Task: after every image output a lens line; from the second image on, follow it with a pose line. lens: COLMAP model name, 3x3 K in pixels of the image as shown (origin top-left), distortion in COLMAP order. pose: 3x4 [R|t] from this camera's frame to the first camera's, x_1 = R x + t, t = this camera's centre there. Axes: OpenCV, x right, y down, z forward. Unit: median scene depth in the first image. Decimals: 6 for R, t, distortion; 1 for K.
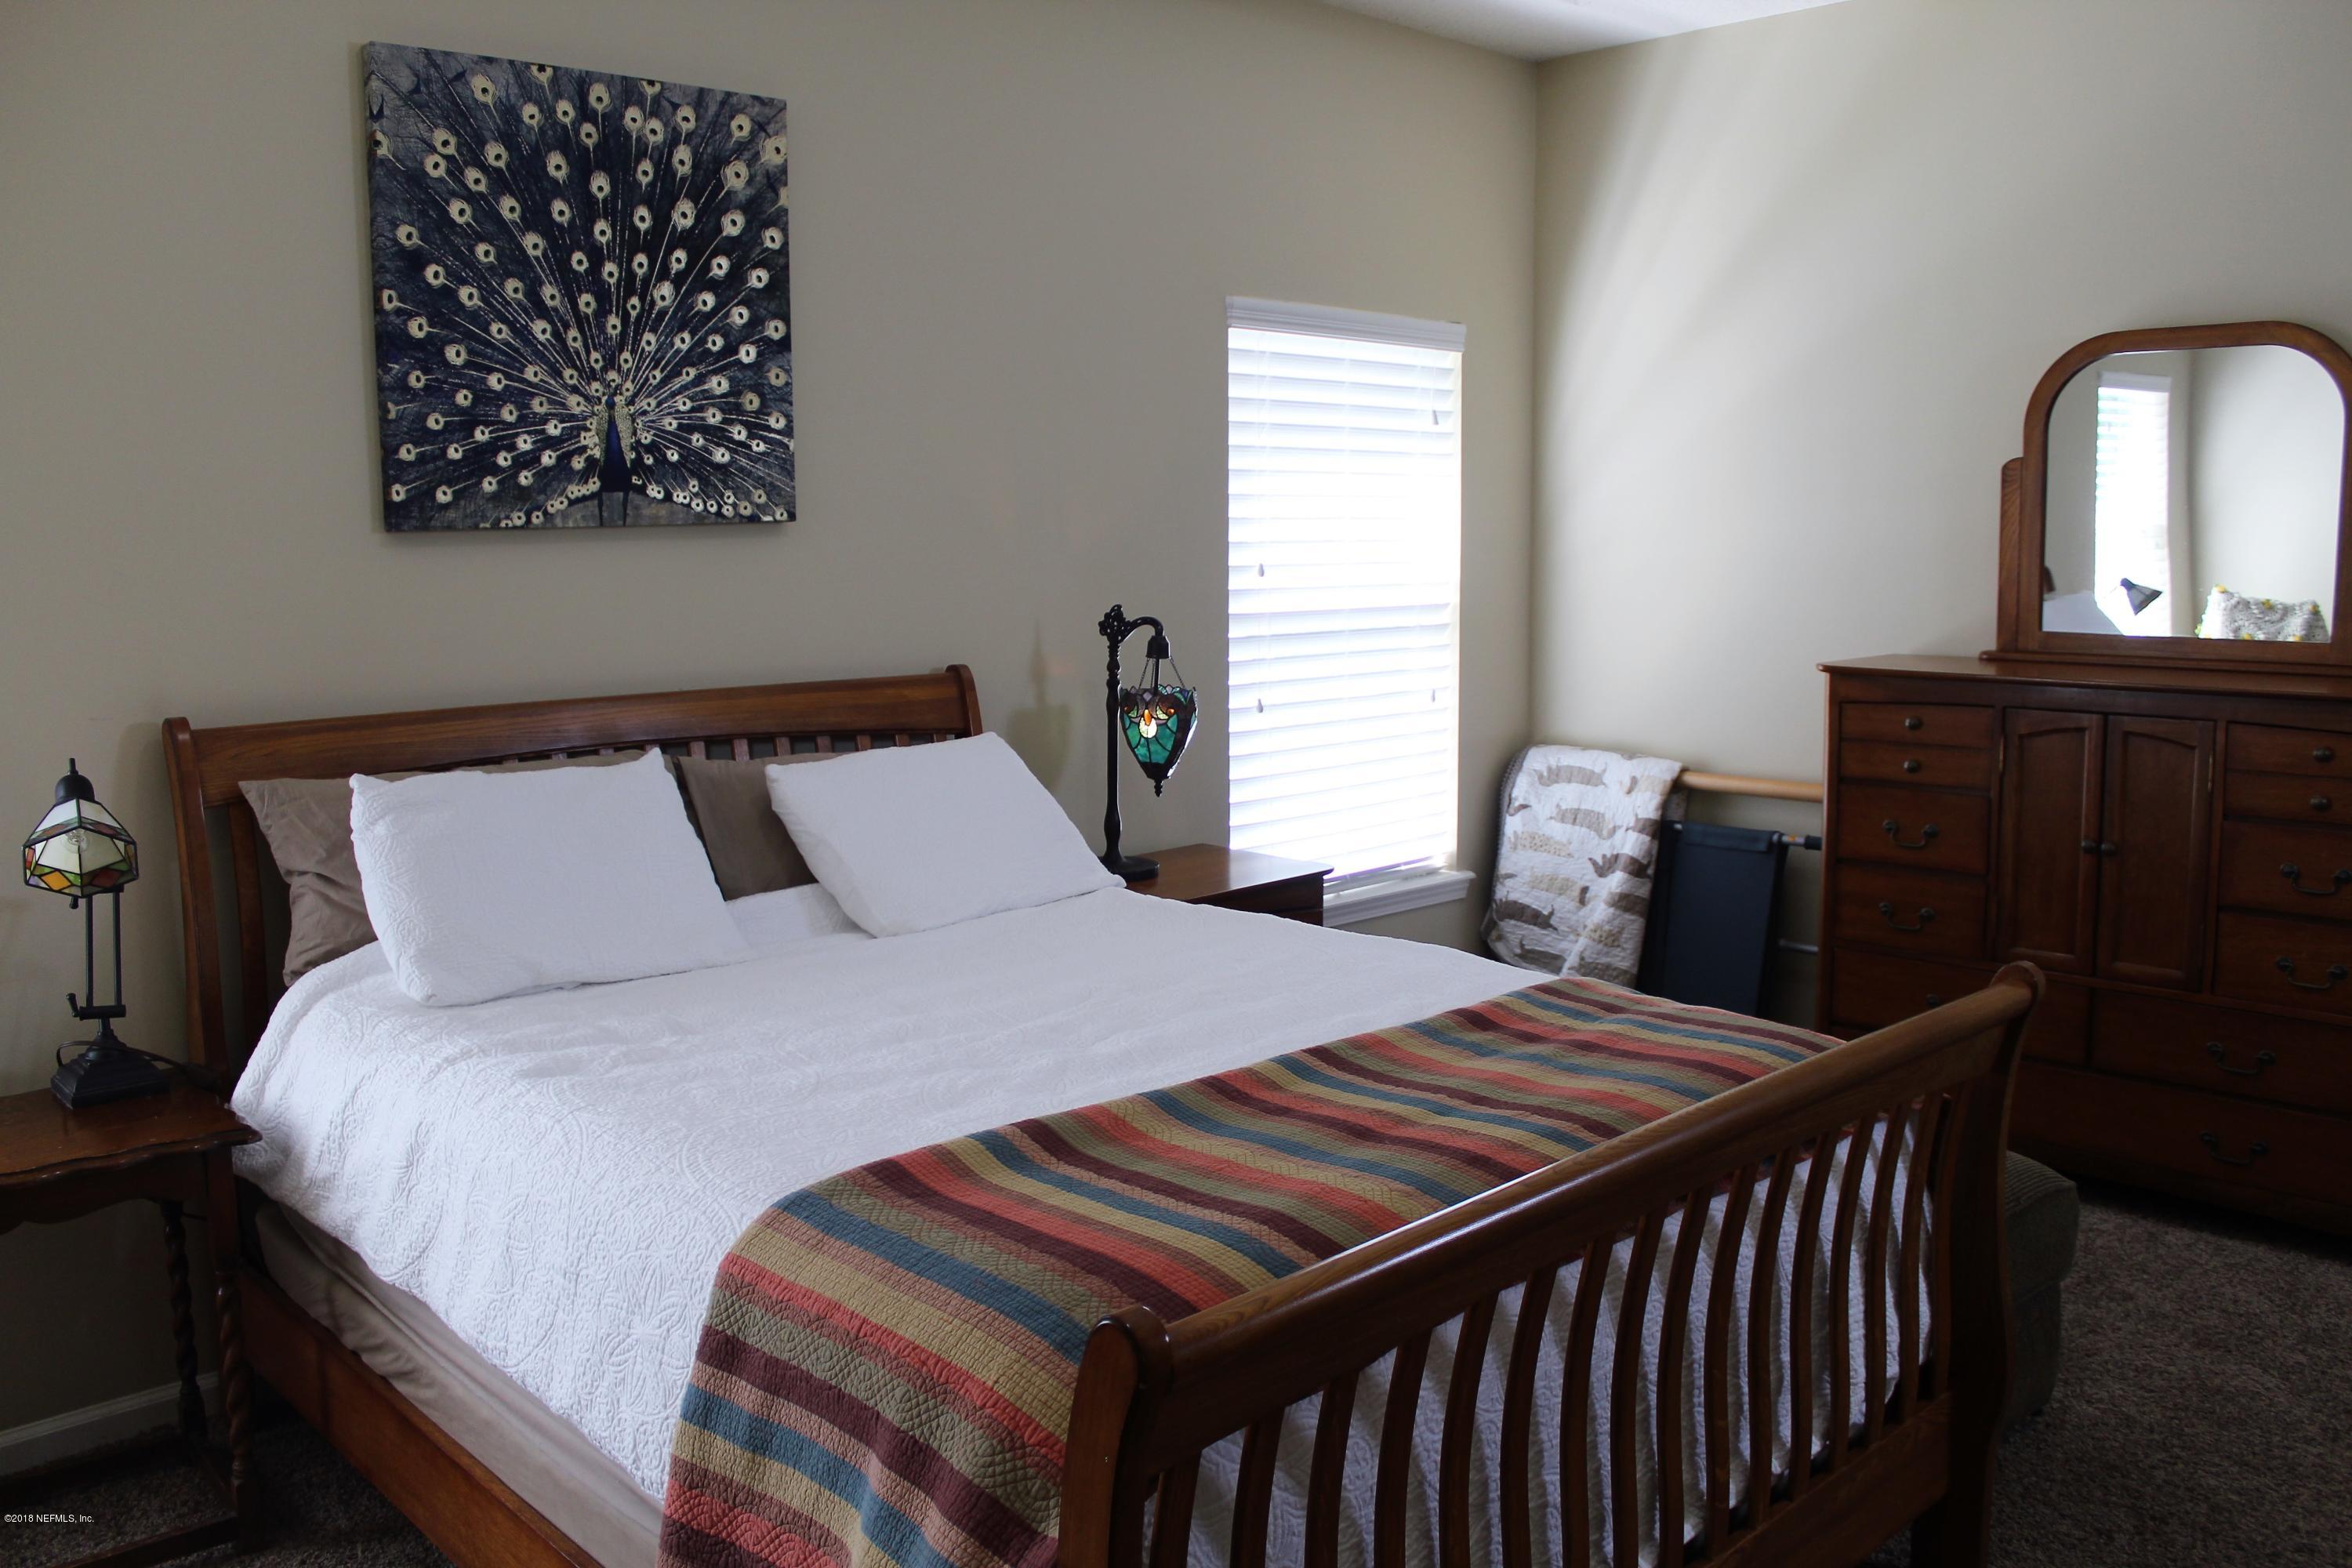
lens RADIAL K [[1960.6, 0, 1166.4], [0, 1960.6, 797.3], [0, 0, 1]] dist [-0.170848, 0.161434]
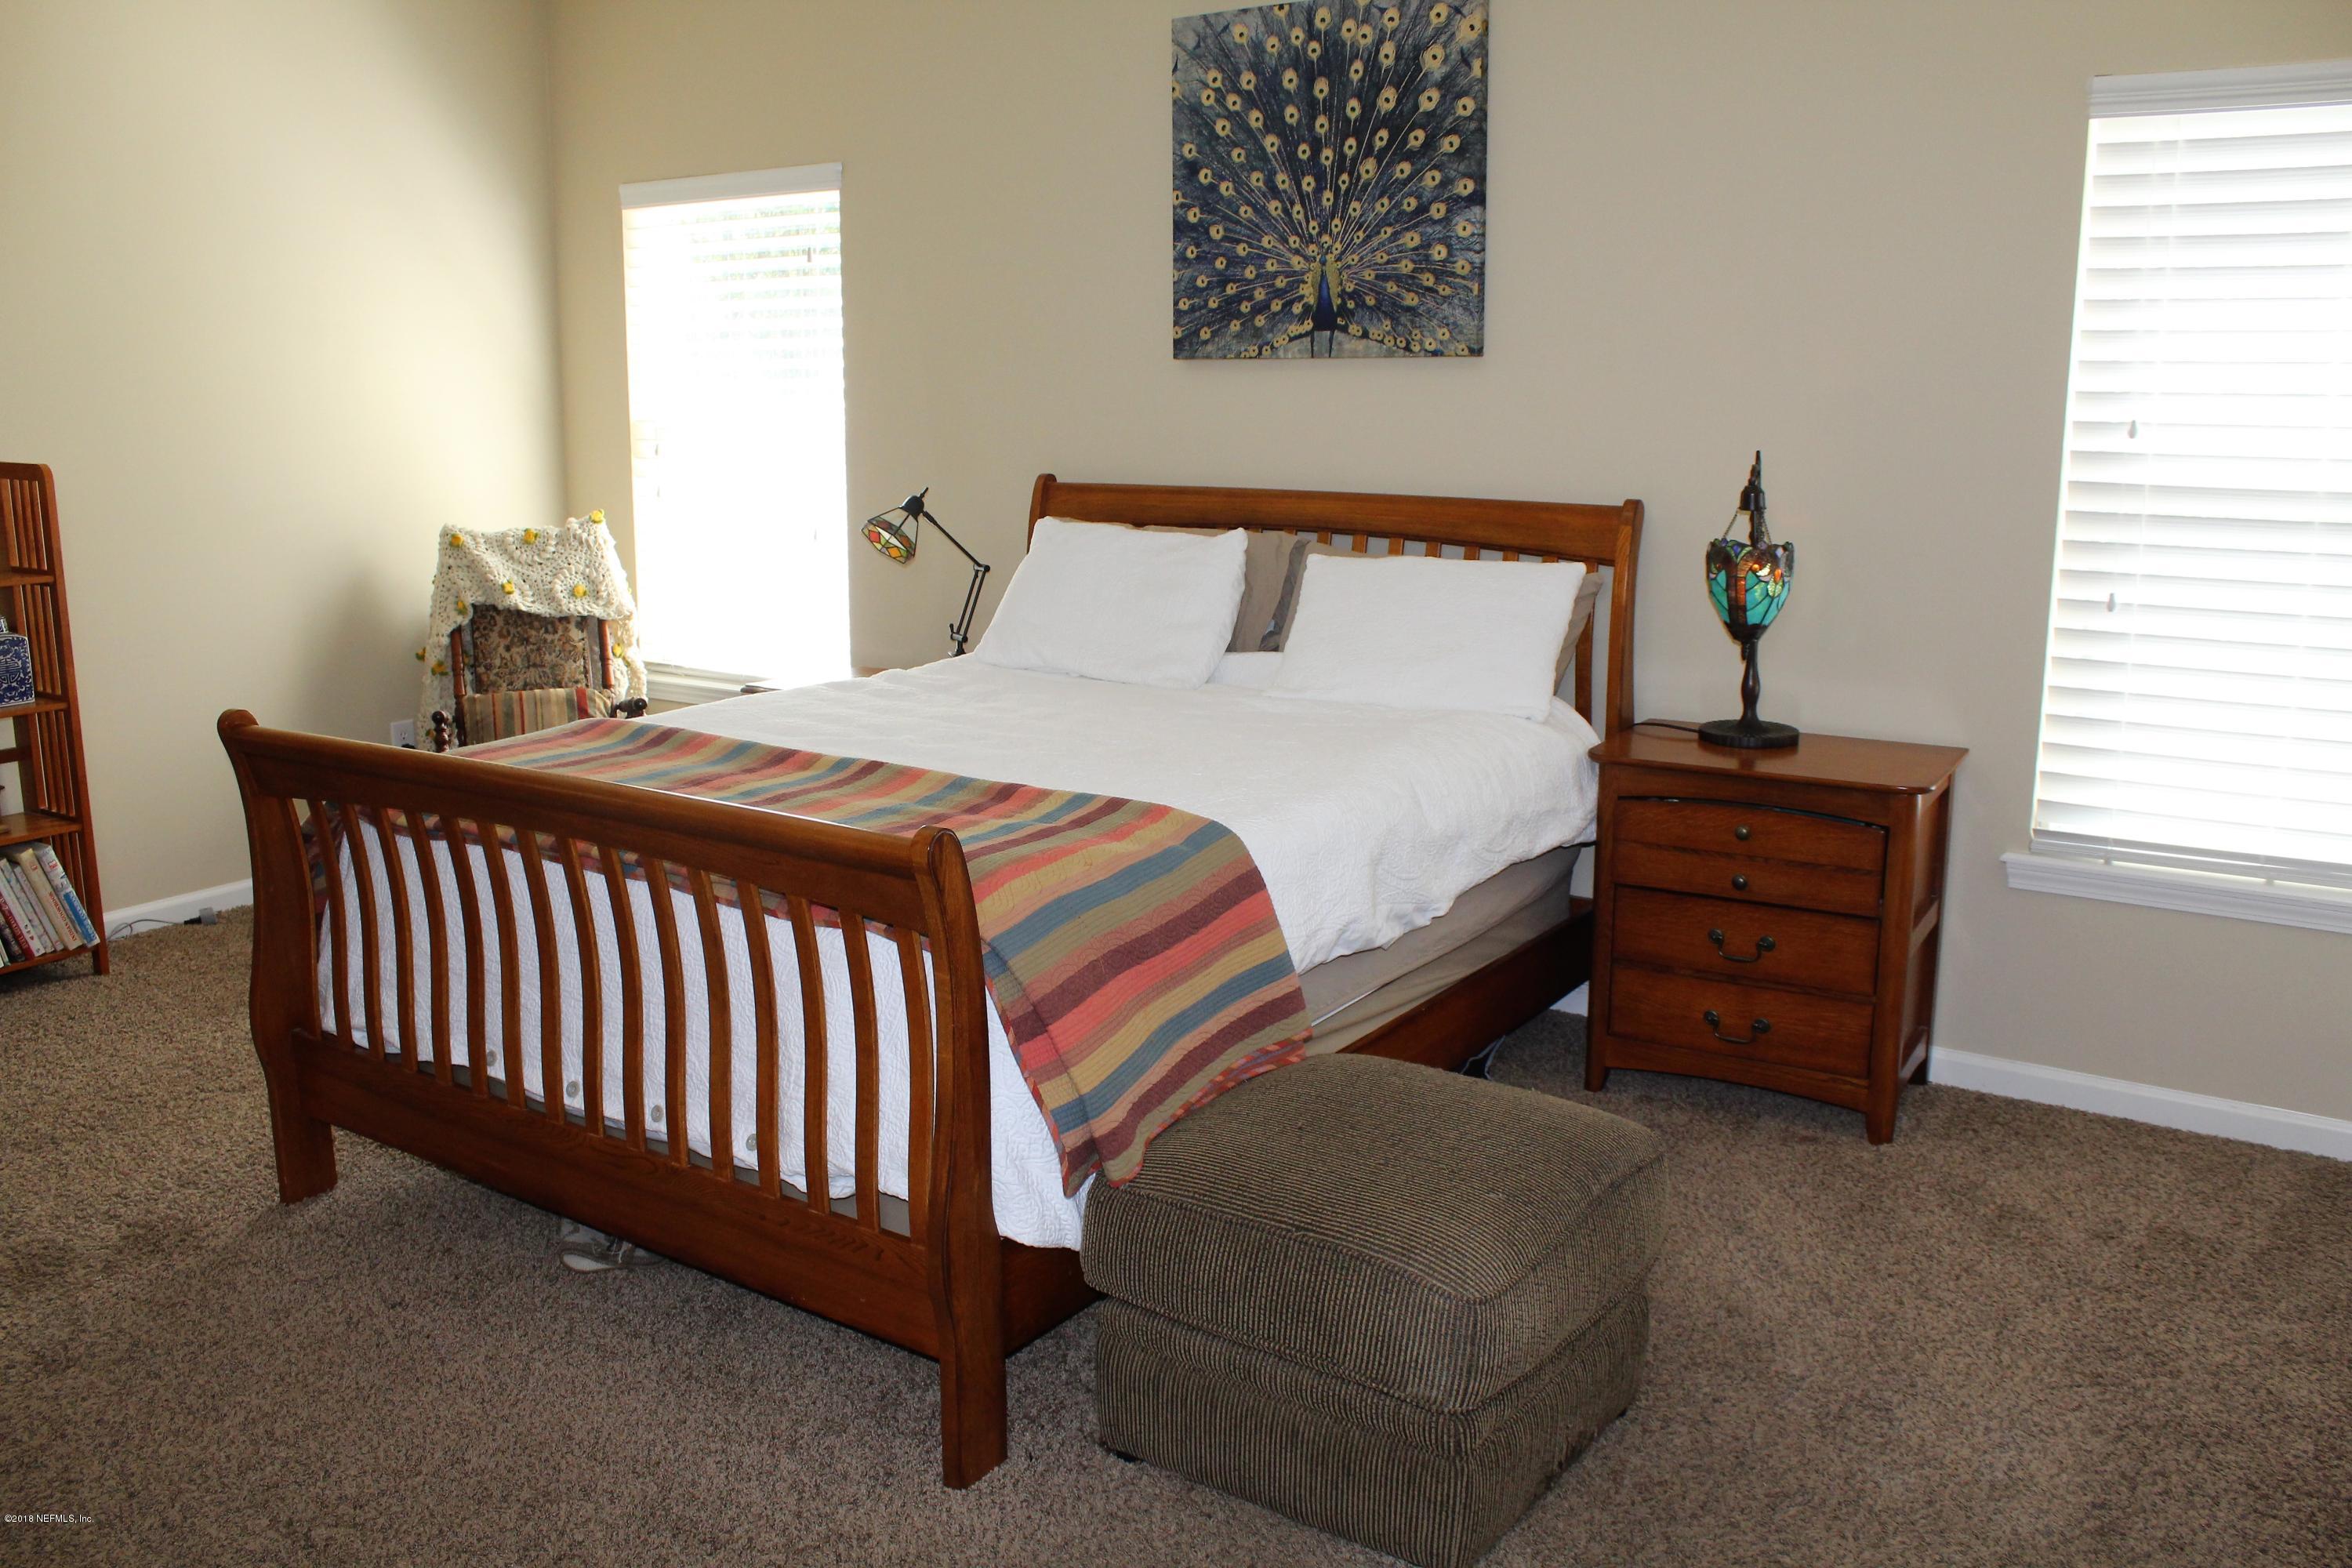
lens RADIAL K [[1960.6, 0, 1166.4], [0, 1960.6, 797.3], [0, 0, 1]] dist [-0.170848, 0.161434]
pose [[0.200654, 0.213072, -0.956210, 0.993037], [-0.135865, 0.972681, 0.188232, -0.086498], [0.970195, 0.092146, 0.224122, 0.646630]]
